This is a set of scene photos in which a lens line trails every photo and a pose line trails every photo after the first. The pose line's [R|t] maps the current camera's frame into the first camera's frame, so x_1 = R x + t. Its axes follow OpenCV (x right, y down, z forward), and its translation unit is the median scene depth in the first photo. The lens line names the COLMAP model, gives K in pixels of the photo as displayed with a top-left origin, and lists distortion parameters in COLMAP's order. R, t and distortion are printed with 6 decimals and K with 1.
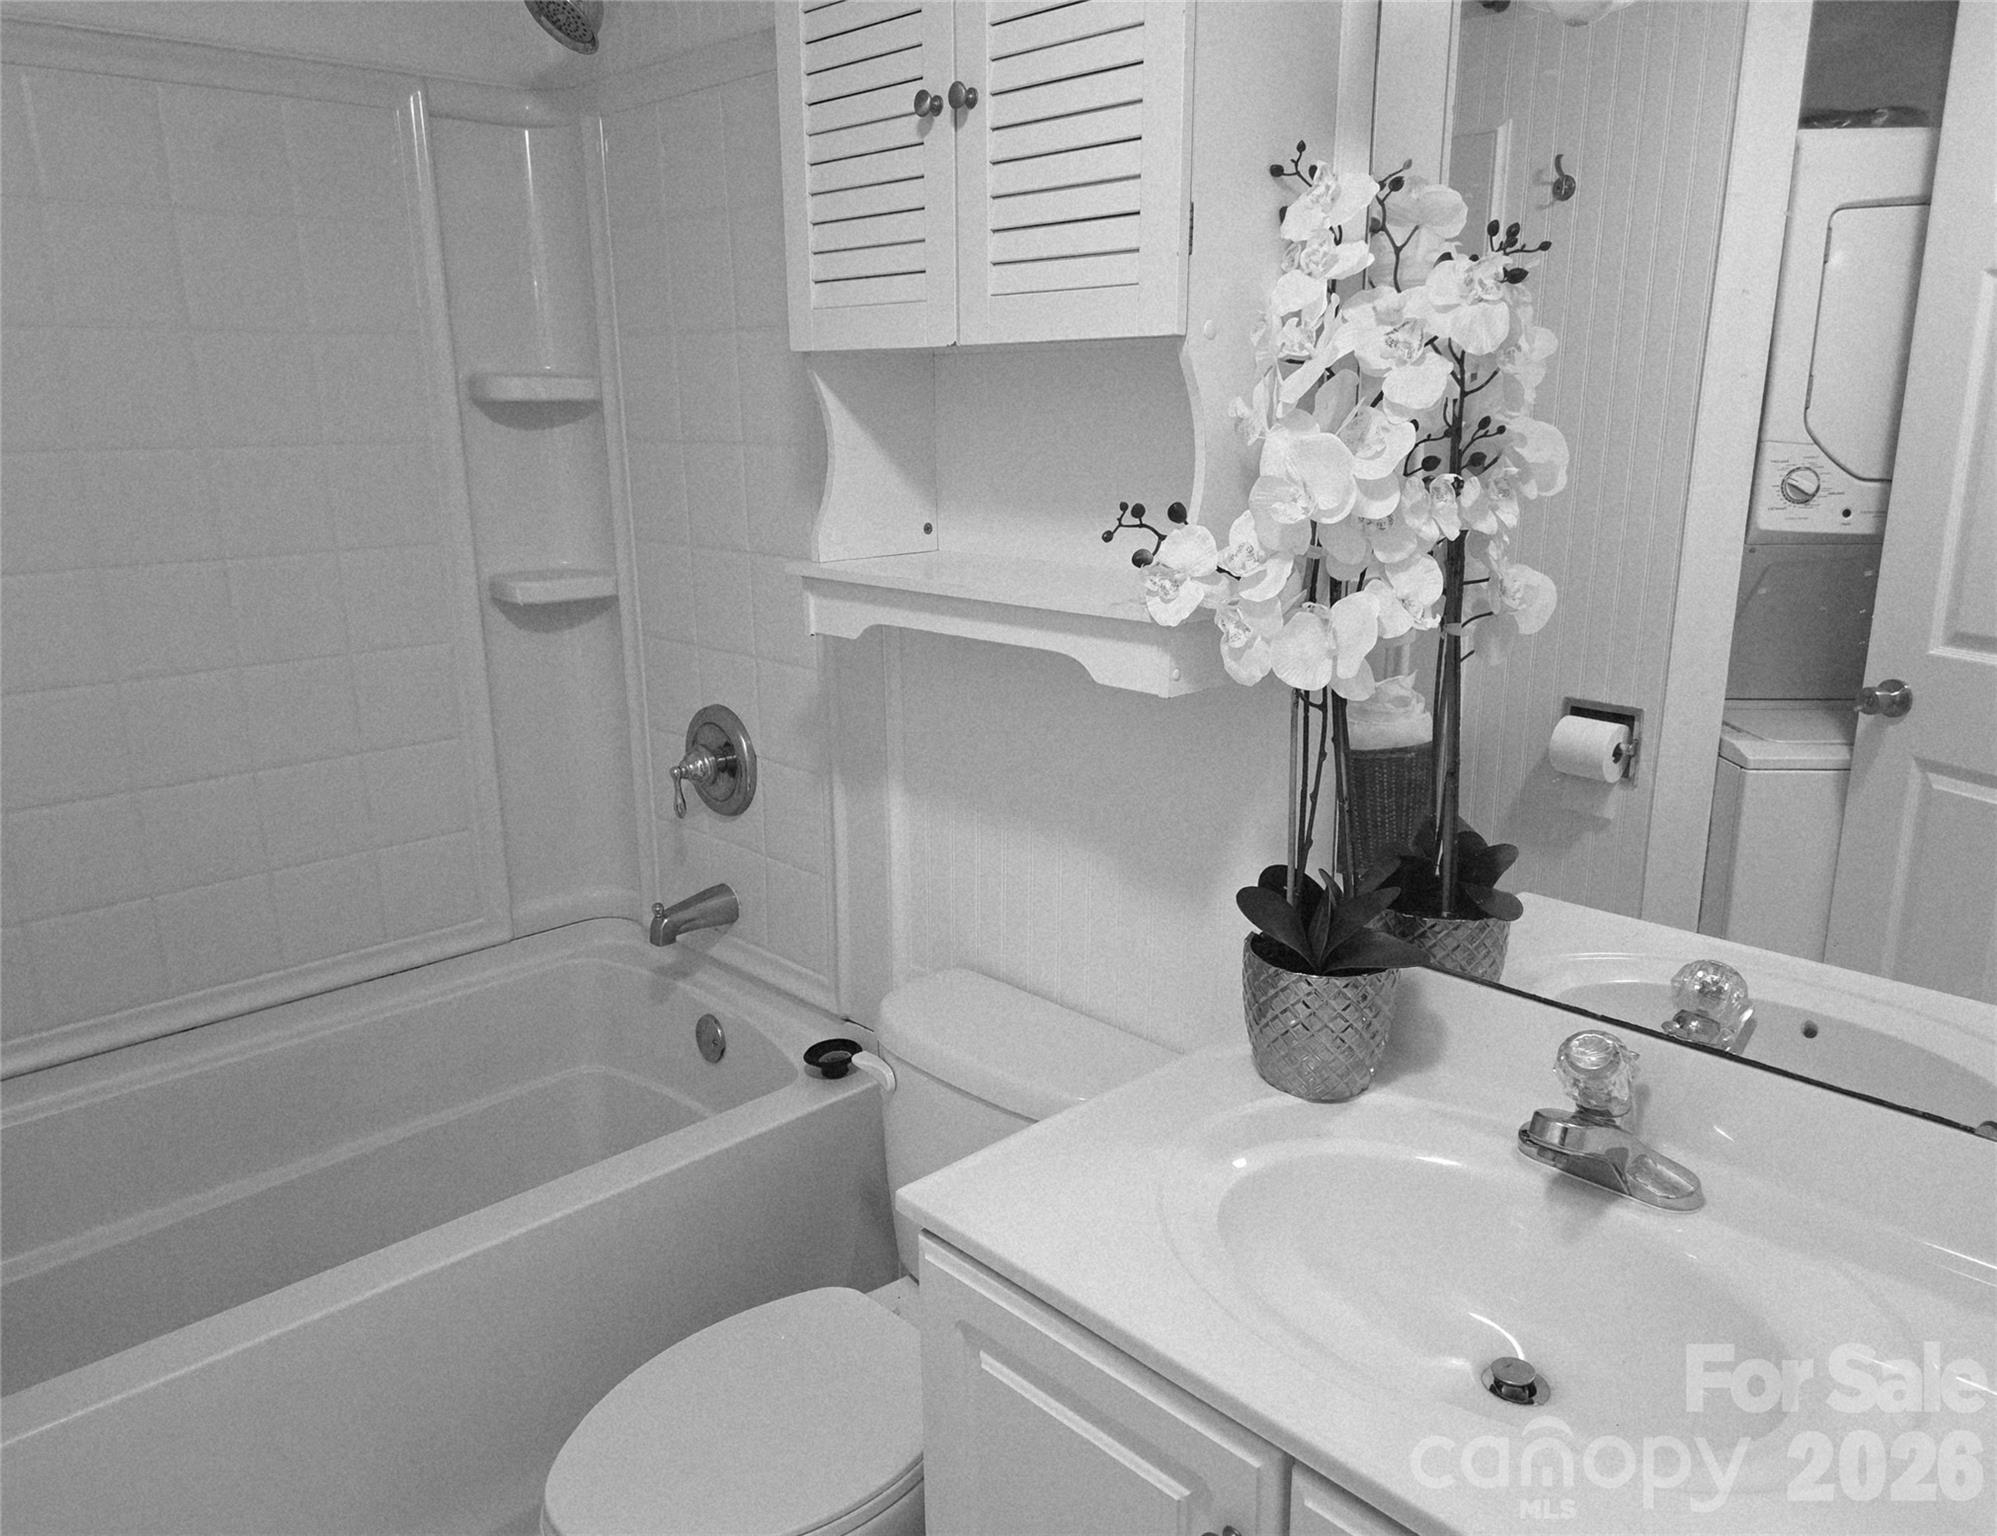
lens RADIAL K [[1441.1, 0, 978.0], [0, 1441.1, 753.6], [0, 0, 1]] dist [0.081686, -0.095629]
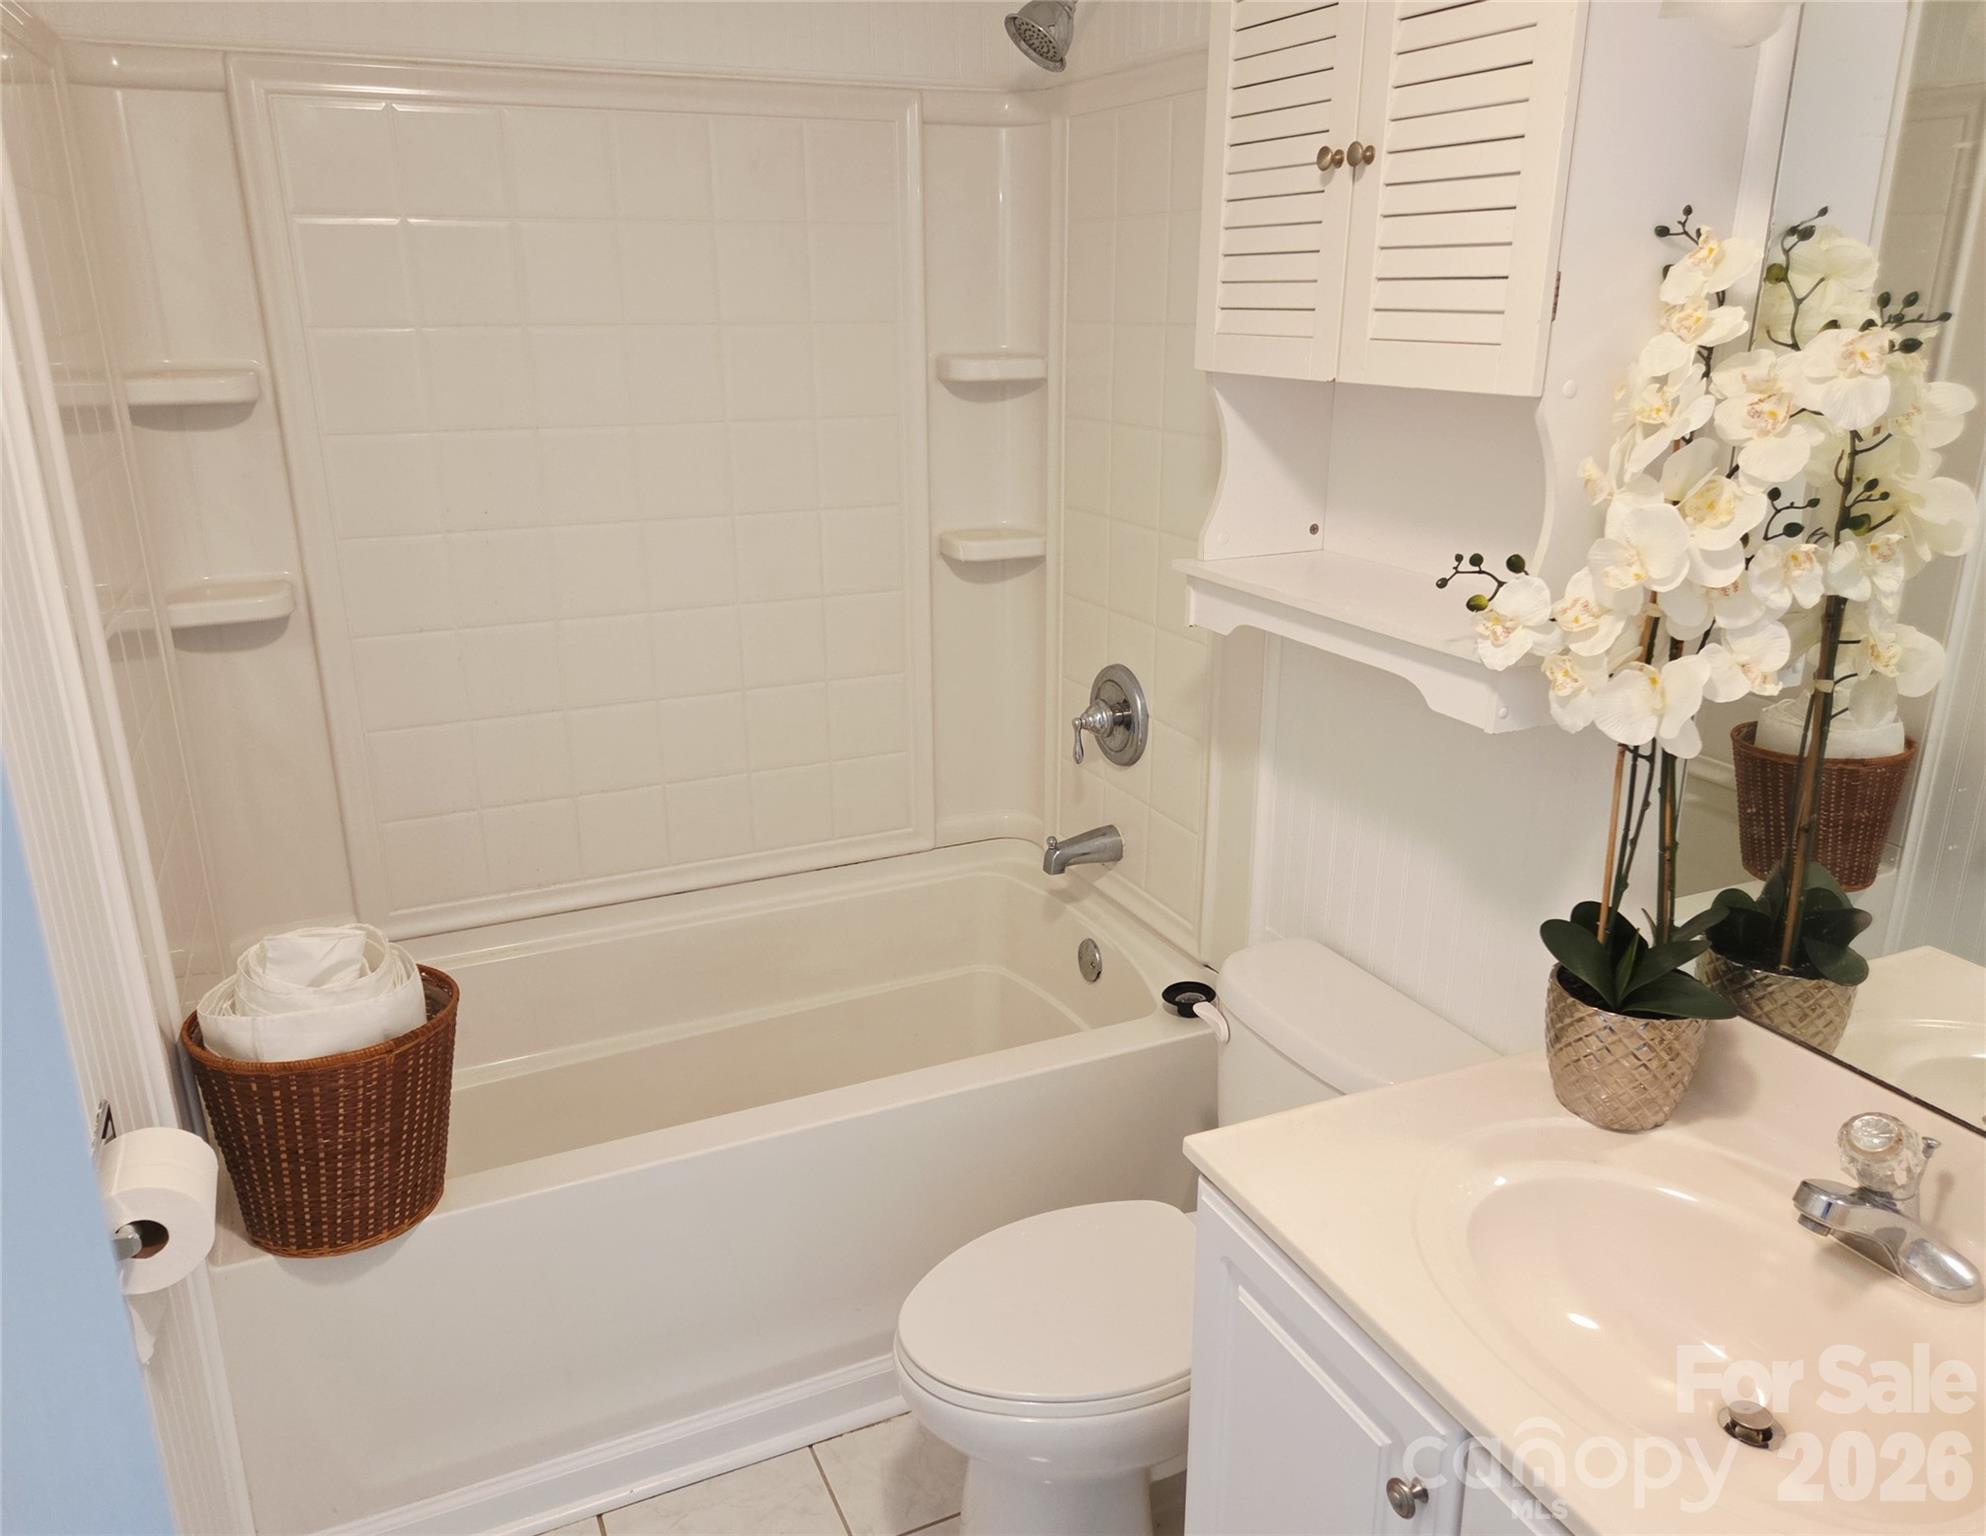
lens RADIAL K [[1433.2, 0, 972.7], [0, 1433.2, 753.6], [0, 0, 1]] dist [0.081686, -0.095629]
pose [[0.946413, 0.103962, -0.305768, 0.093573], [-0.083981, 0.993423, 0.077831, -0.072683], [0.311849, -0.047982, 0.948919, -0.125727]]
